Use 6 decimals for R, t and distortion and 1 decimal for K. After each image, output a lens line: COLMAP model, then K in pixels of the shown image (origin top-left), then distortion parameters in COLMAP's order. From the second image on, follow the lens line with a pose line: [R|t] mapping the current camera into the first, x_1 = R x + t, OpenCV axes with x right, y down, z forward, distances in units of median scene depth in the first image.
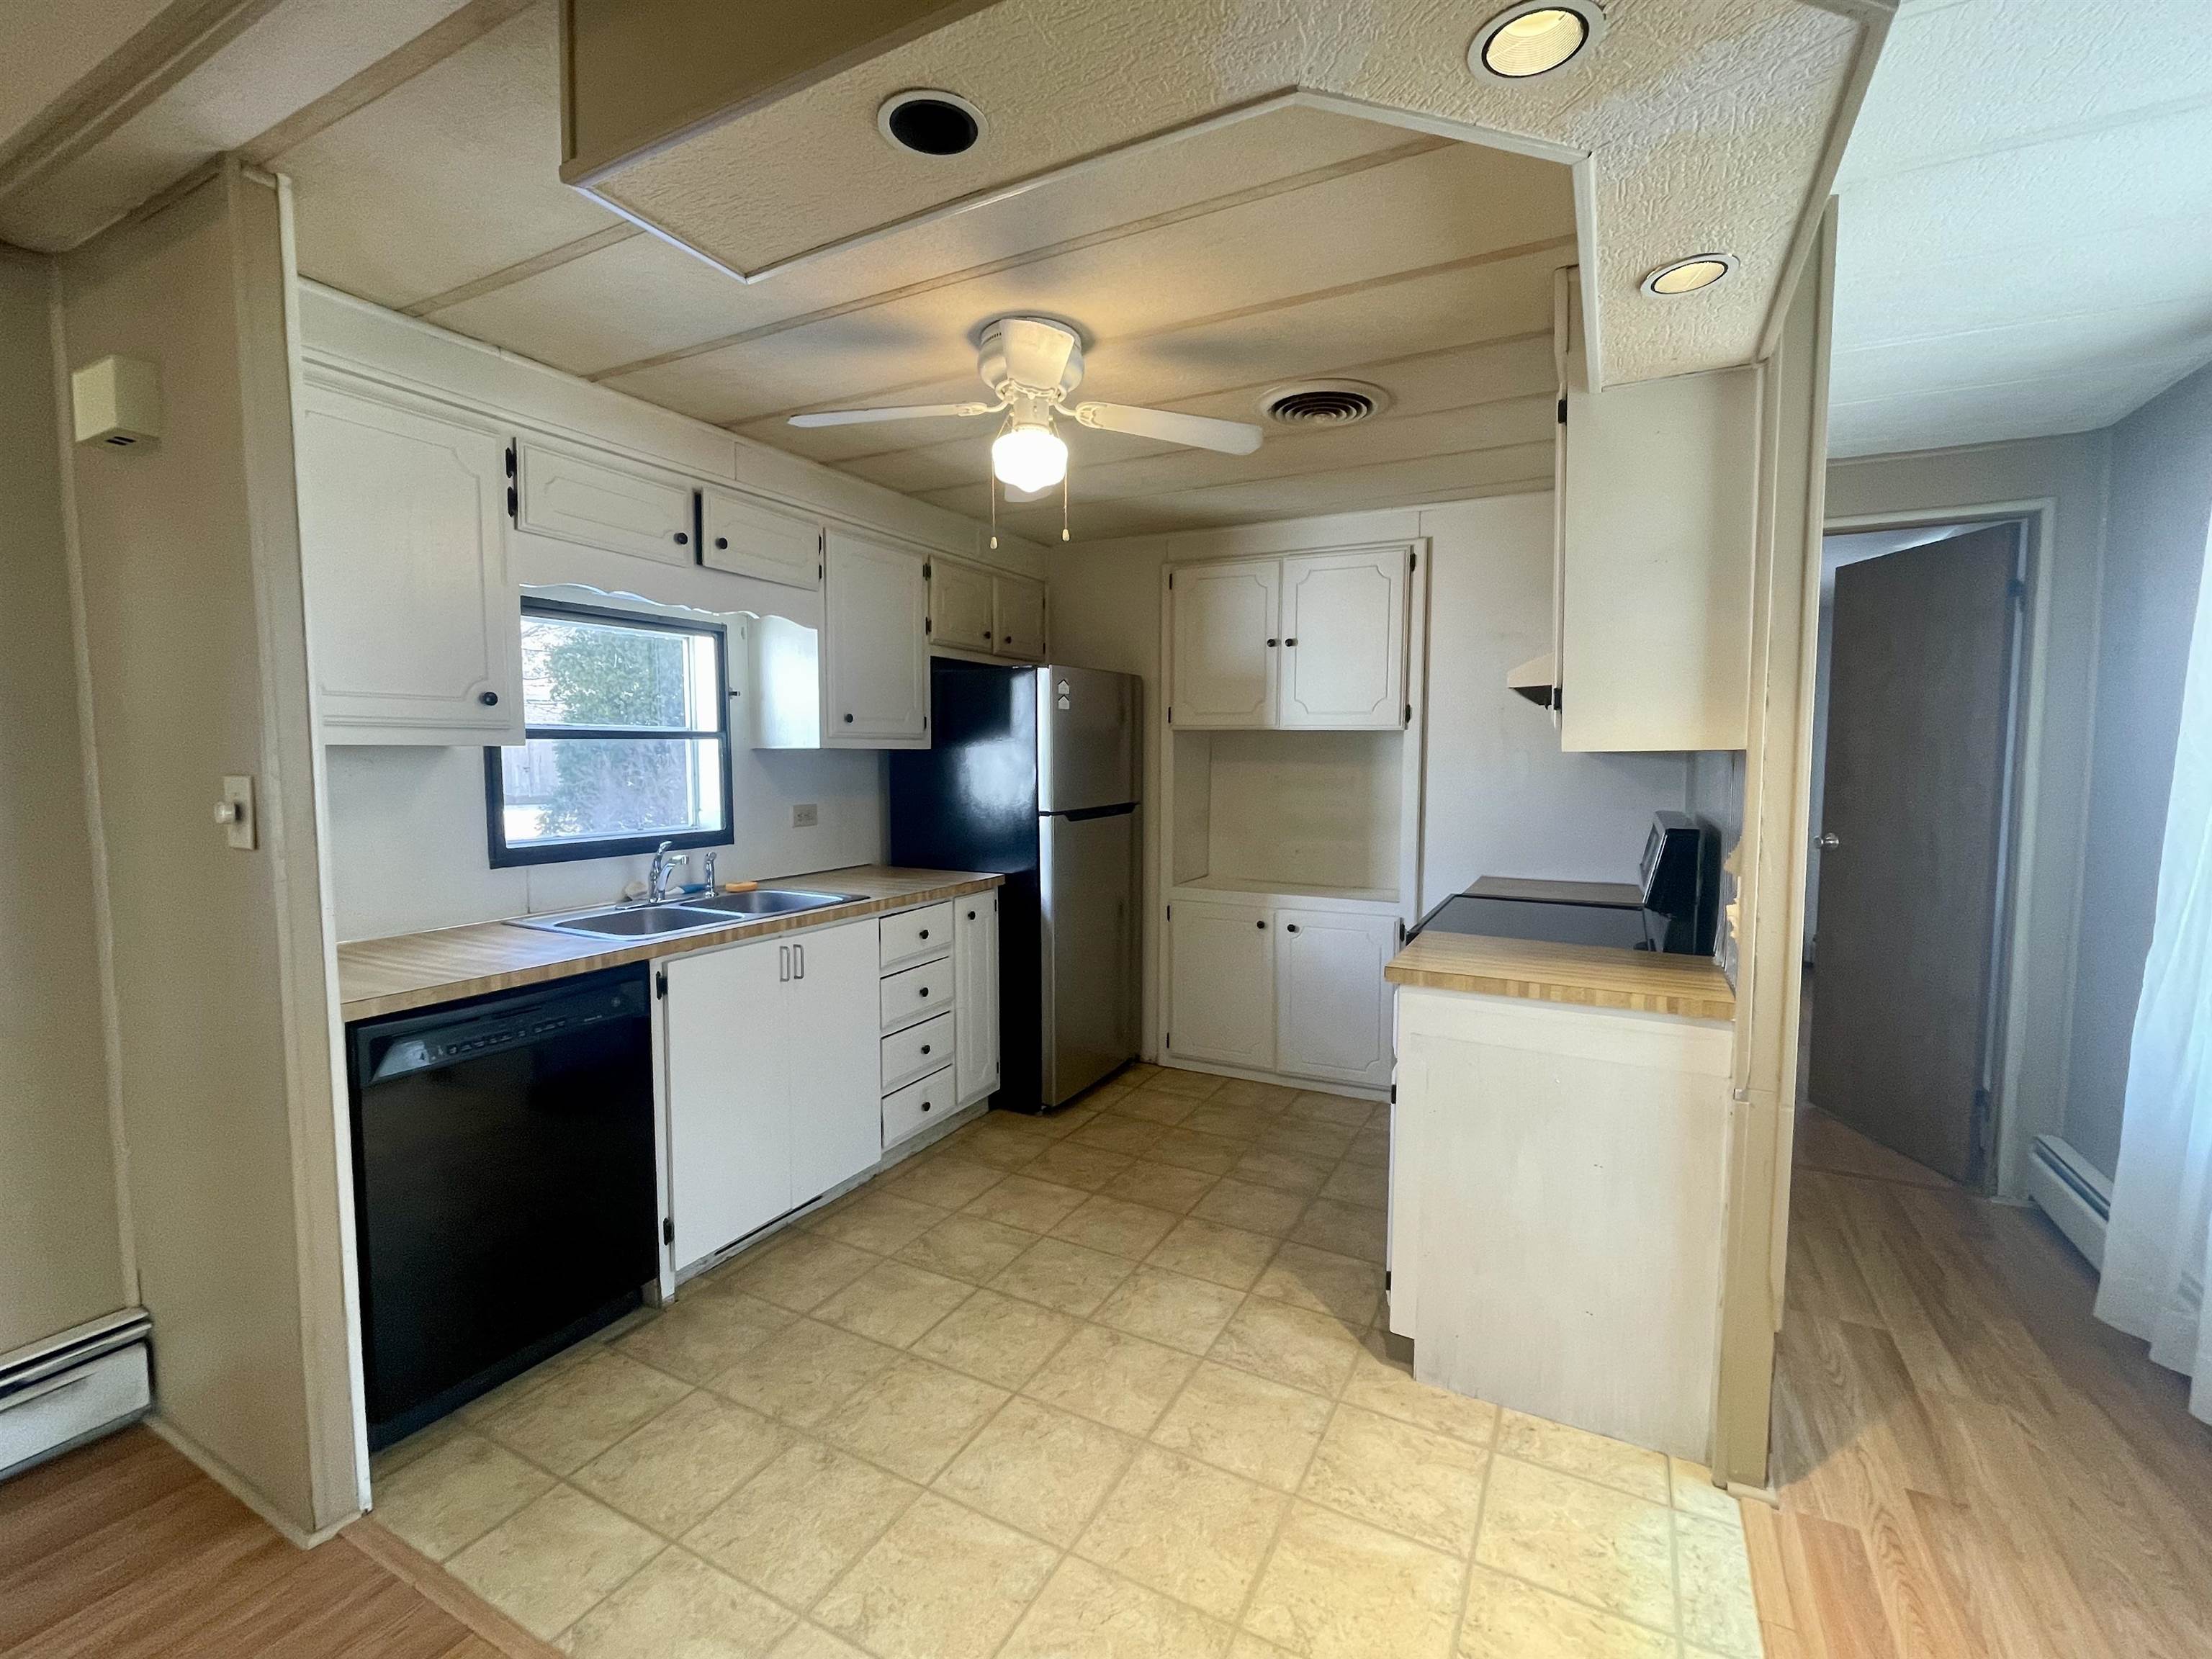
lens RADIAL K [[963.7, 0, 1111.8], [0, 963.7, 821.4], [0, 0, 1]] dist [-0.002907, -0.000667]
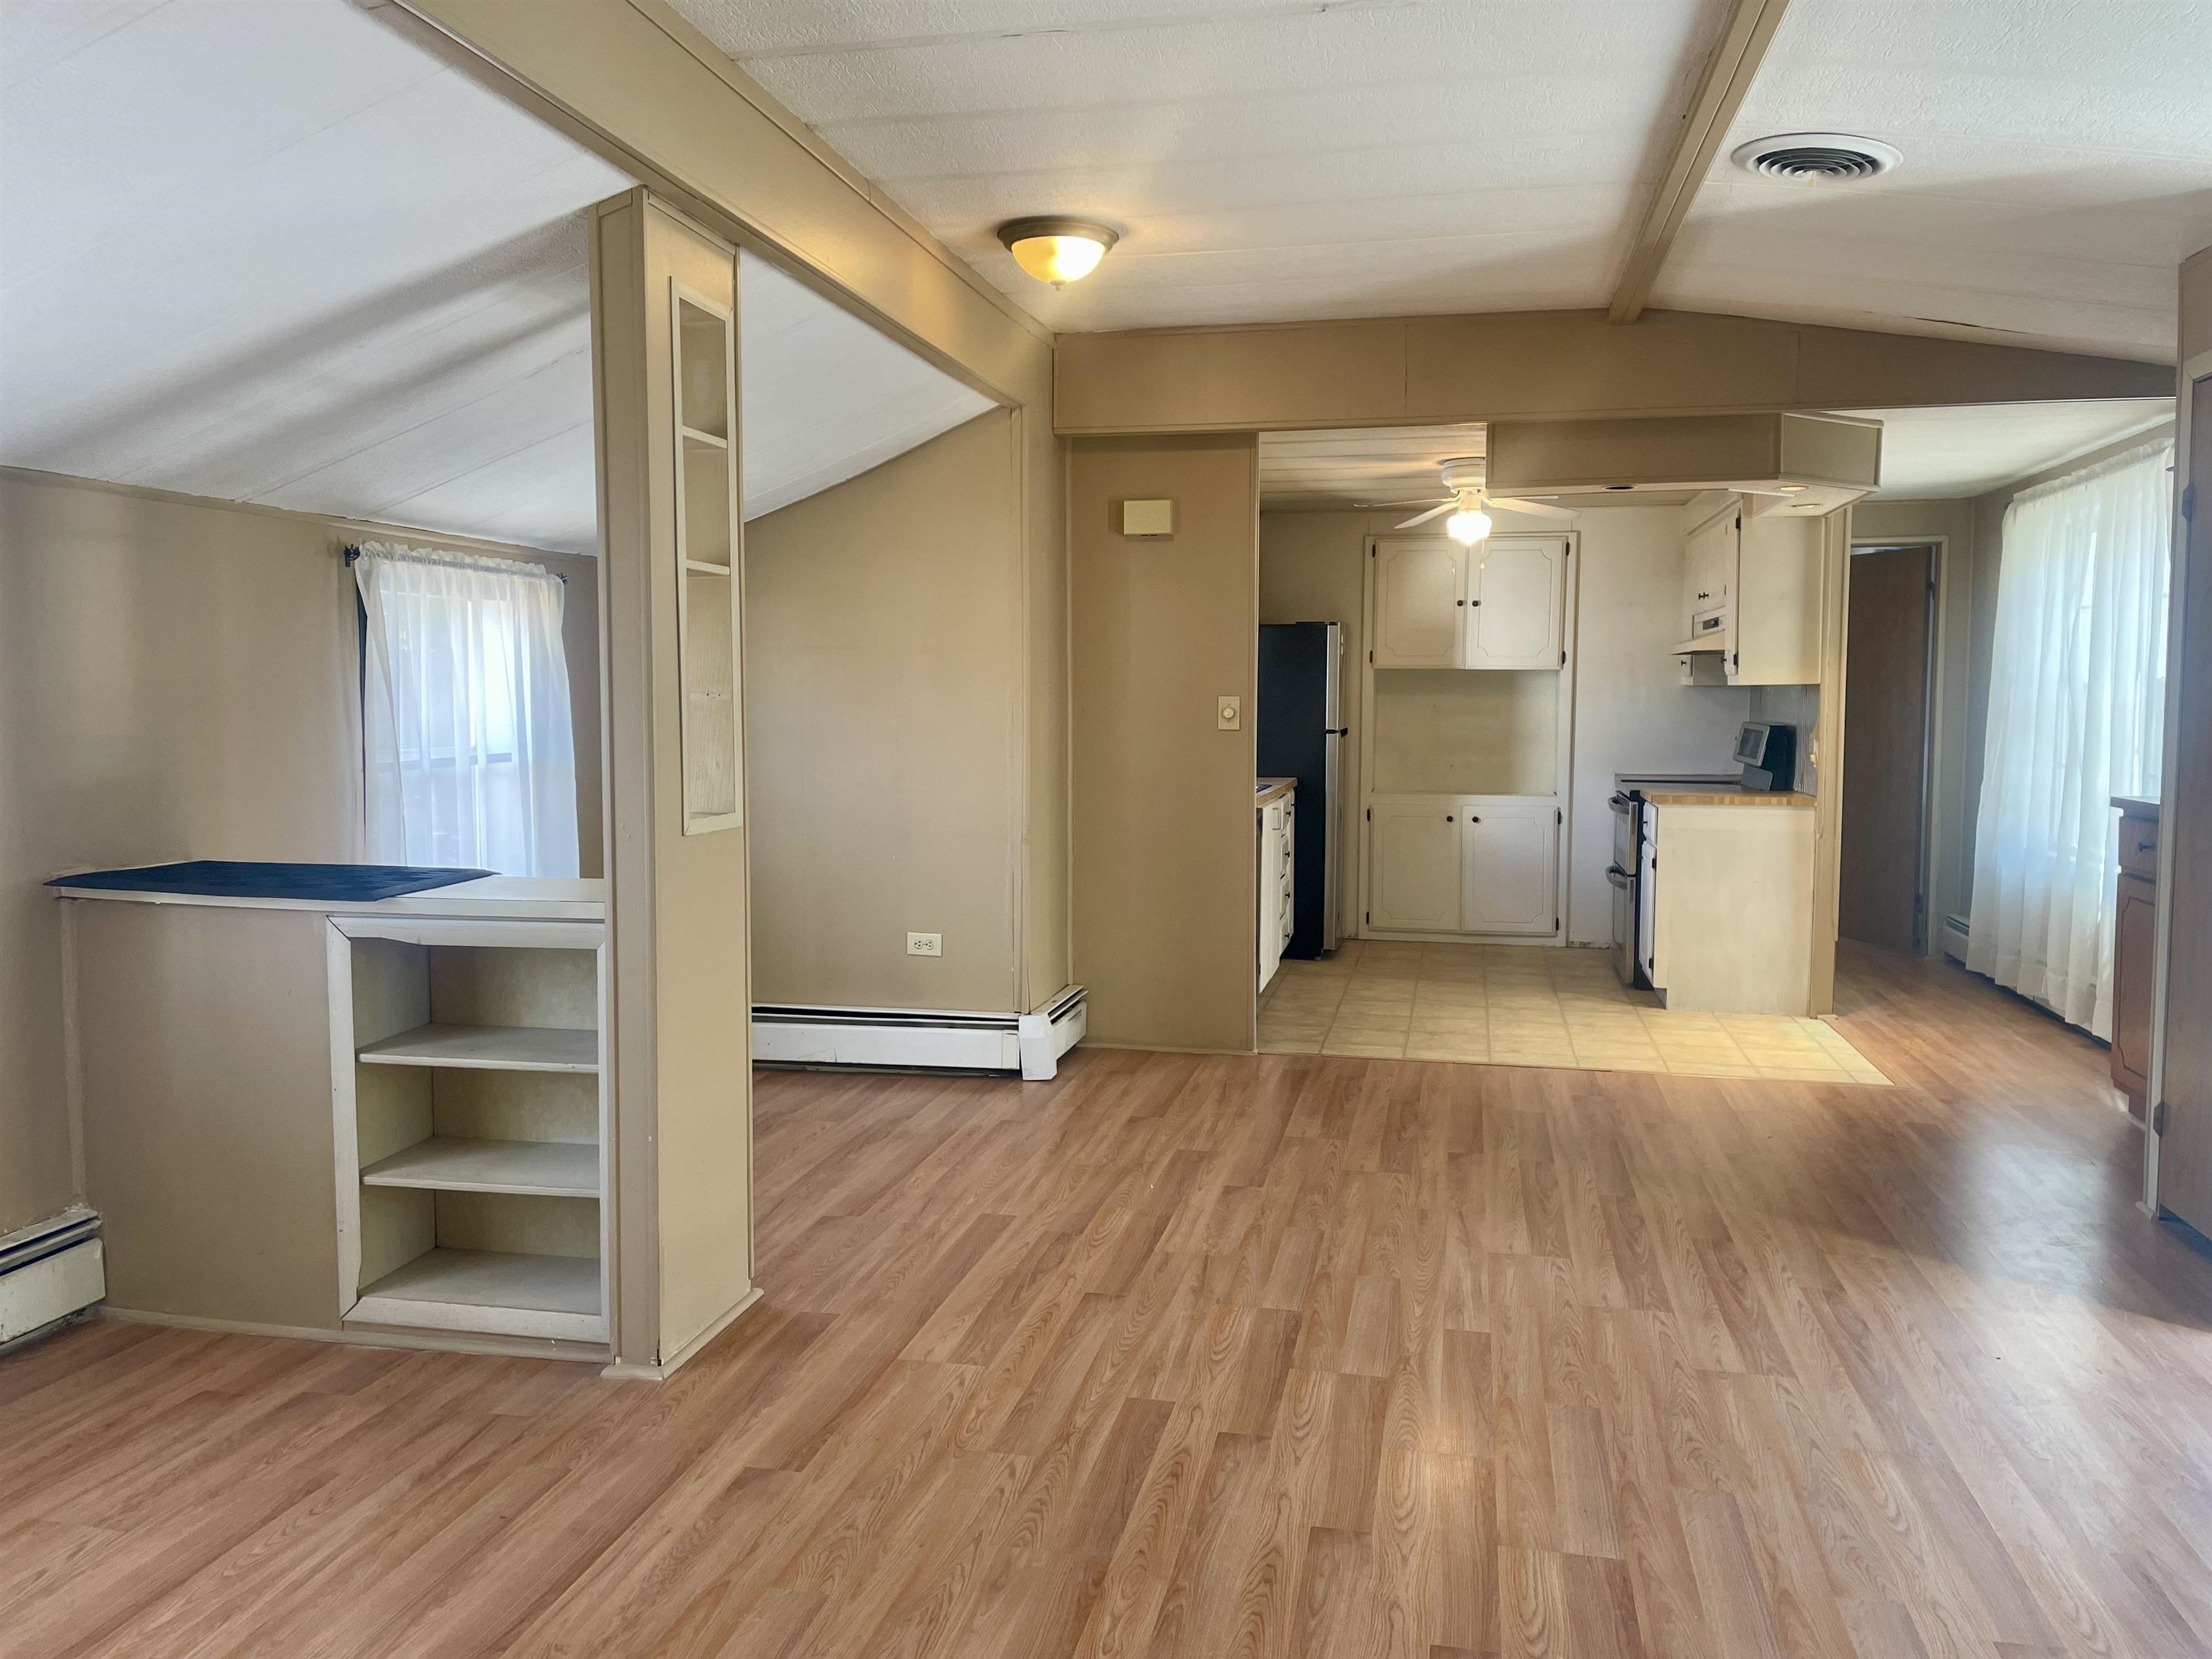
lens RADIAL K [[1661.2, 0, 1110.6], [0, 1661.2, 819.2], [0, 0, 1]] dist [0.076766, -0.085262]
pose [[0.961970, -0.022373, 0.272237, -0.971830], [0.020122, 0.999736, 0.011055, 0.079648], [-0.272413, -0.005157, 0.962167, -1.125833]]
